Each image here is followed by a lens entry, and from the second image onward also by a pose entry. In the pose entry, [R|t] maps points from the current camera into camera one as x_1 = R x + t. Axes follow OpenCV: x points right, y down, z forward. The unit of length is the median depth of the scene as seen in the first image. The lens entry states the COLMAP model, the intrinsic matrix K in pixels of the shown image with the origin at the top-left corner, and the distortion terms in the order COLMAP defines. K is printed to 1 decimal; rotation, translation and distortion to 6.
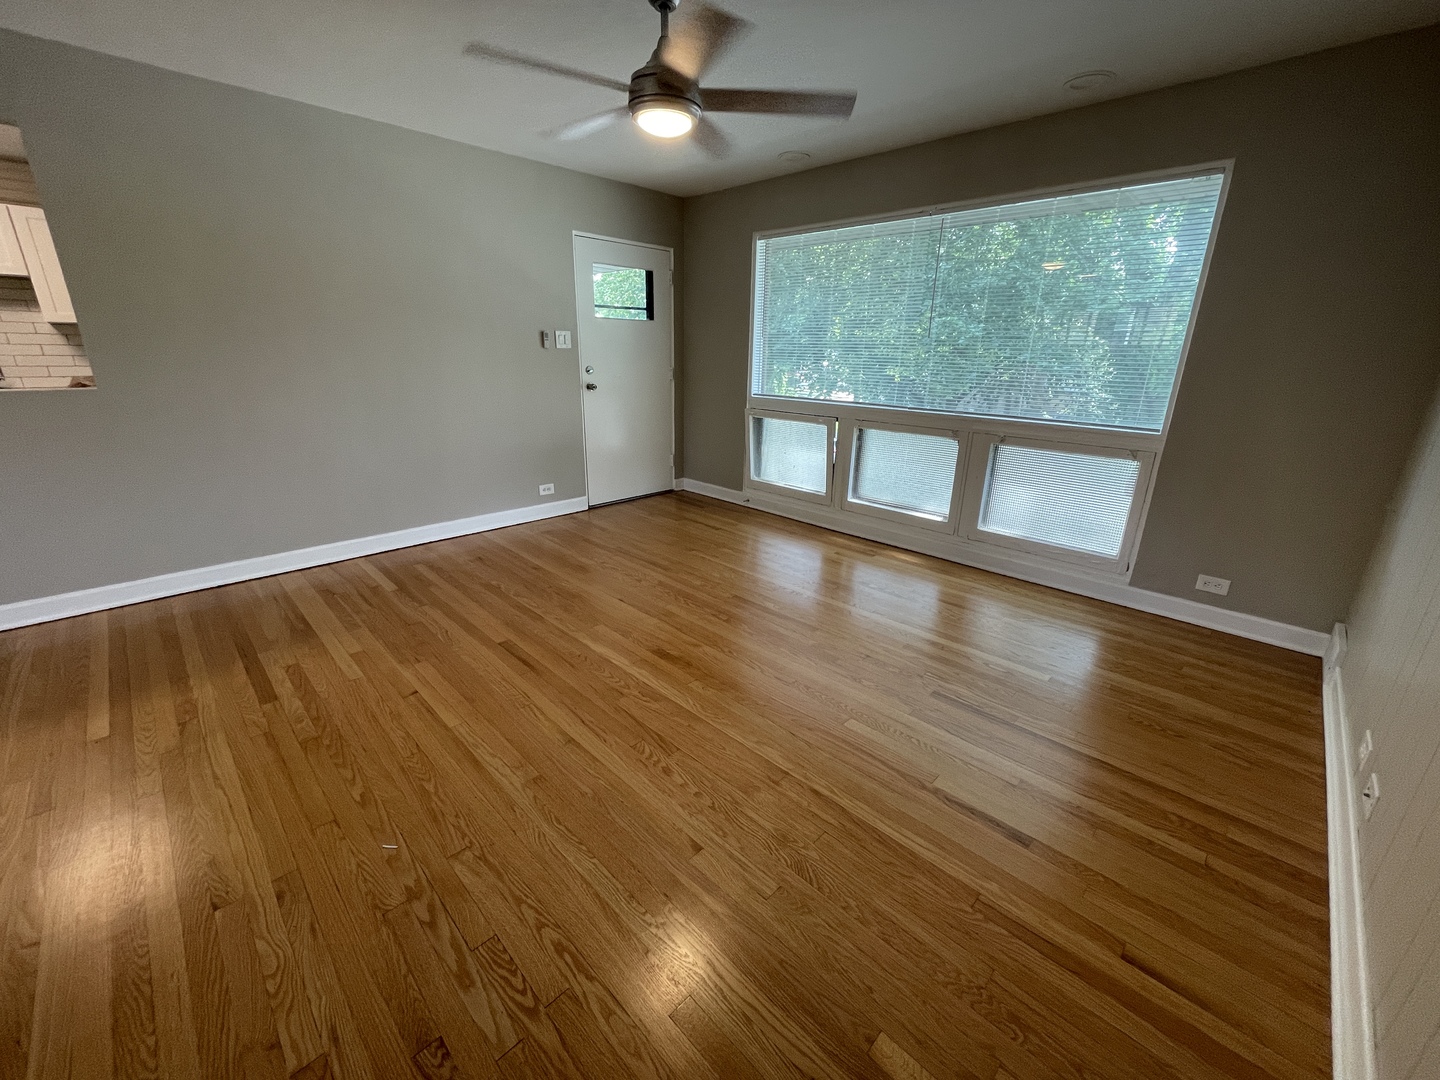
lens RADIAL K [[570.7, 0, 726.5], [0, 570.7, 546.1], [0, 0, 1]] dist [-0.001735, -0.000153]
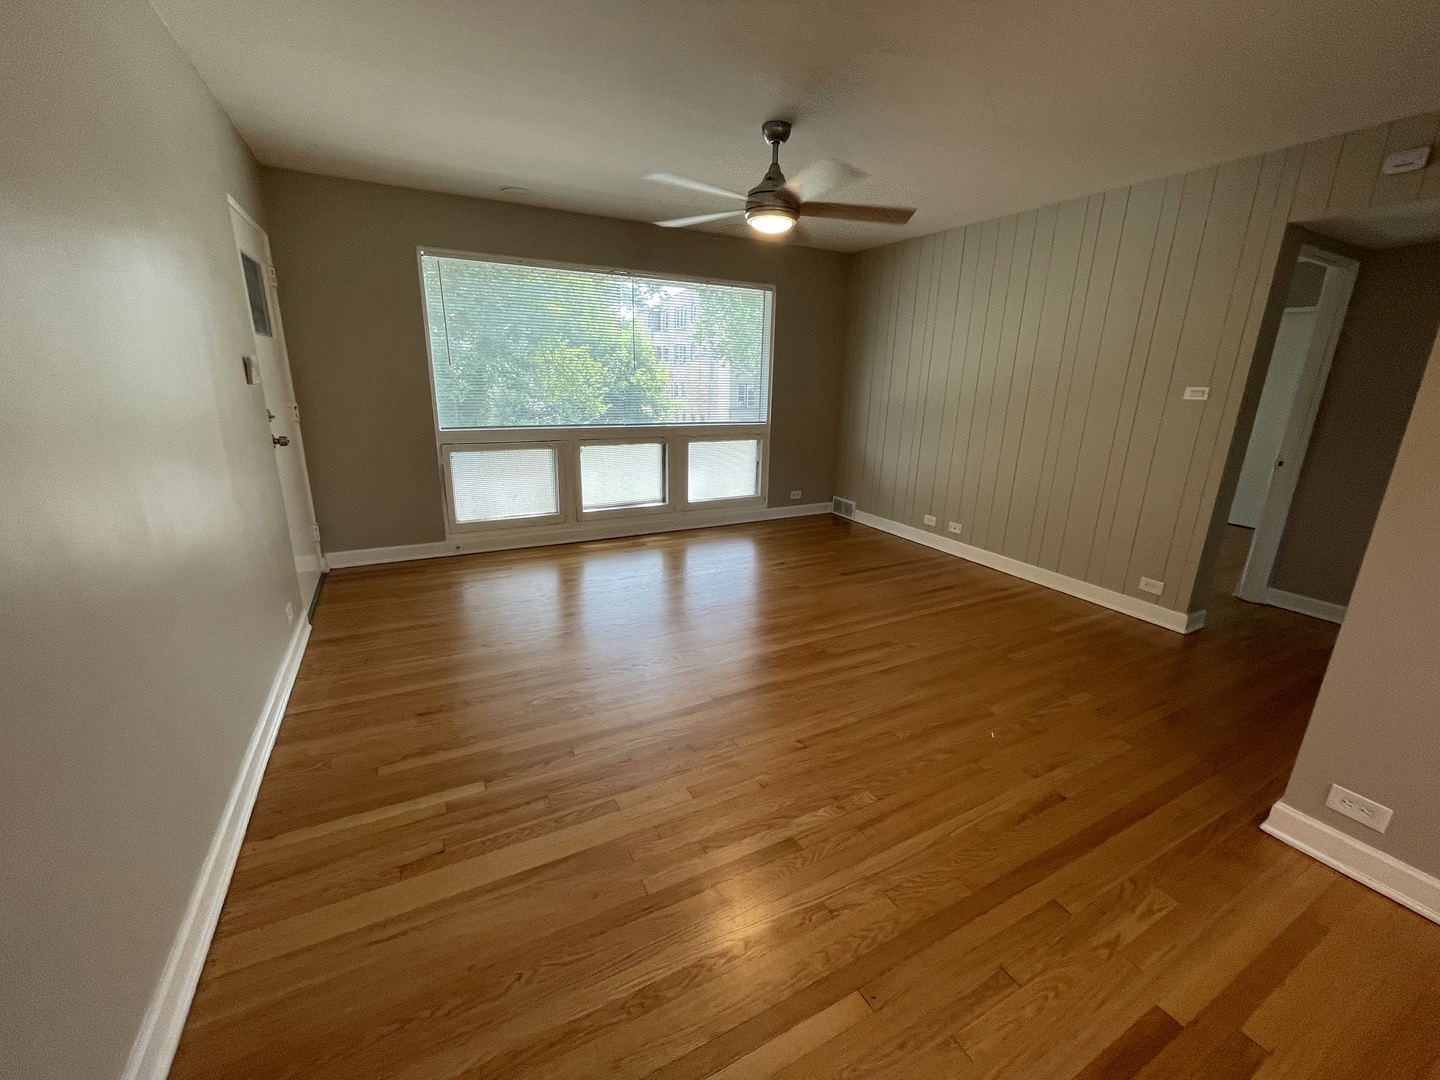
lens RADIAL K [[582.6, 0, 721.1], [0, 582.6, 535.2], [0, 0, 1]] dist [-0.001724, -0.000248]
pose [[0.300870, -0.268544, 0.915075, -0.916122], [0.294546, 0.938789, 0.178658, -0.195887], [-0.907039, 0.215778, 0.361552, 0.440283]]
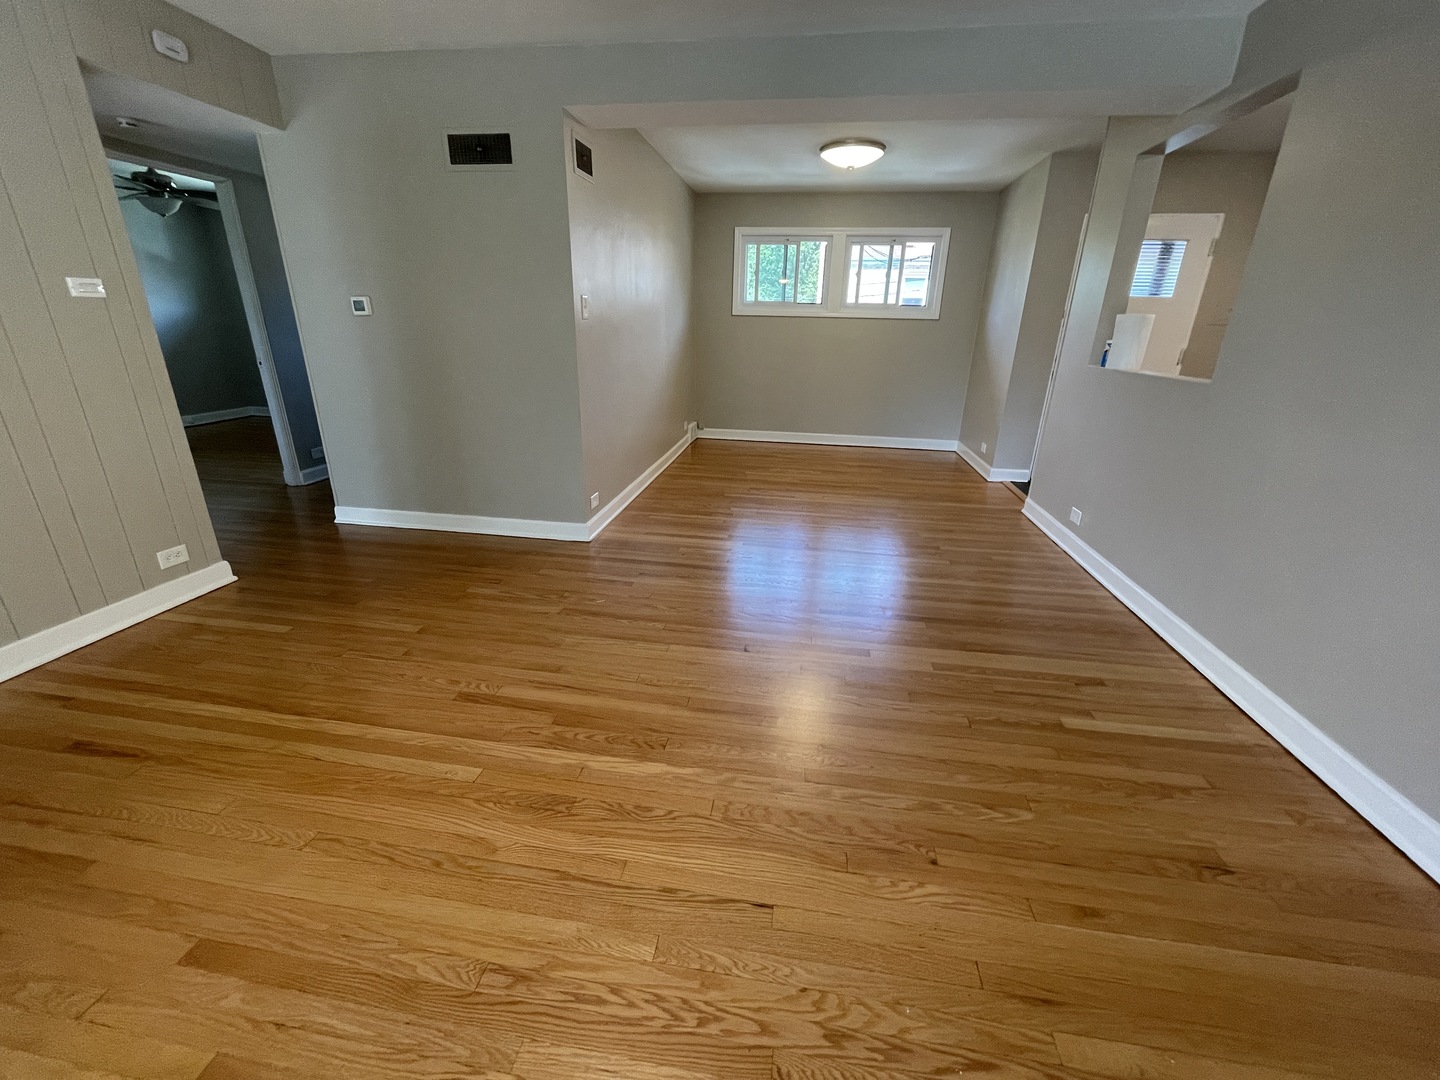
lens RADIAL K [[577.8, 0, 720.0], [0, 577.8, 540.0], [0, 0, 1]] dist [0.000605, 0.000107]
pose [[-0.812771, 0.165247, -0.558657, 0.033335], [-0.226900, 0.793423, 0.564798, -0.319017], [0.536582, 0.585811, -0.607376, 0.971811]]
